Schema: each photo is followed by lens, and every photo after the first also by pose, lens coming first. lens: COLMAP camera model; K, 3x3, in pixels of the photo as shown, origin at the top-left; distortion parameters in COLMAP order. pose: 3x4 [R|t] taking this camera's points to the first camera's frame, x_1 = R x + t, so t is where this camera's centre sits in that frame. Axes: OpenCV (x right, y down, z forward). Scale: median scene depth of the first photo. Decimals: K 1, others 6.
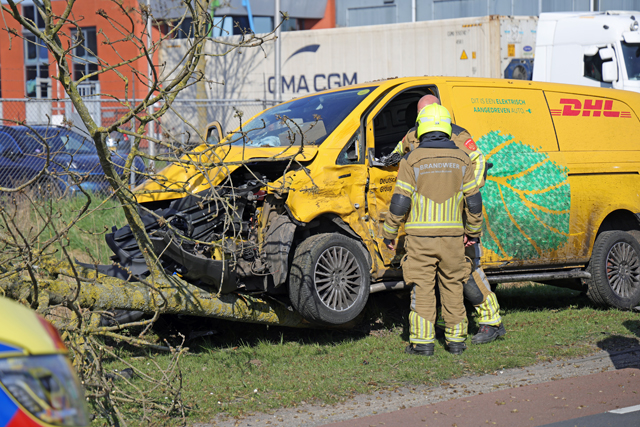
lens RADIAL K [[1741.8, 0, 320.0], [0, 1741.8, 213.5], [0, 0, 1]] dist [0.628501, -0.367635]
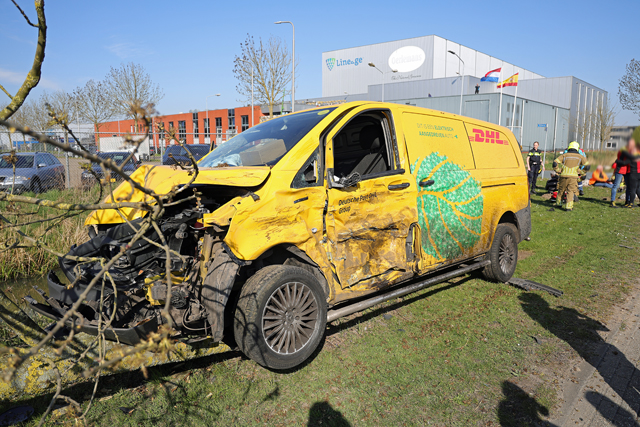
lens RADIAL K [[446.3, 0, 322.8], [0, 446.3, 220.9], [0, 0, 1]] dist [-0.119324, 0.102466]
pose [[0.999765, 0.012582, 0.017645, 0.021309], [-0.014574, 0.992938, 0.117733, -0.037856], [-0.016039, -0.117963, 0.992888, 0.755552]]
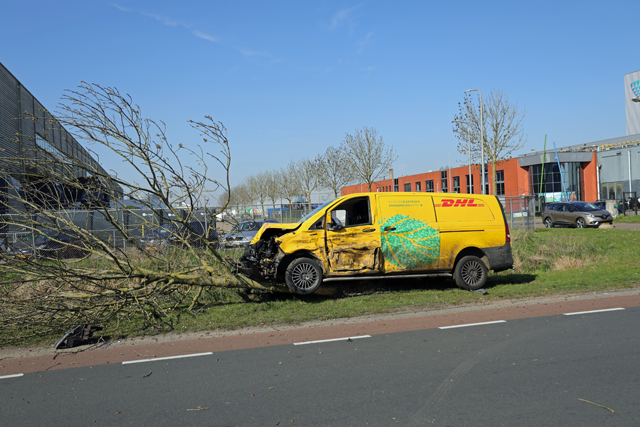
lens RADIAL K [[586.8, 0, 320.0], [0, 586.8, 213.5], [0, 0, 1]] dist [0.000845, 0.000402]
pose [[0.870322, -0.020532, -0.492056, 0.429424], [0.002794, 0.999320, -0.036756, -0.020432], [0.492476, 0.030615, 0.869787, 0.271427]]
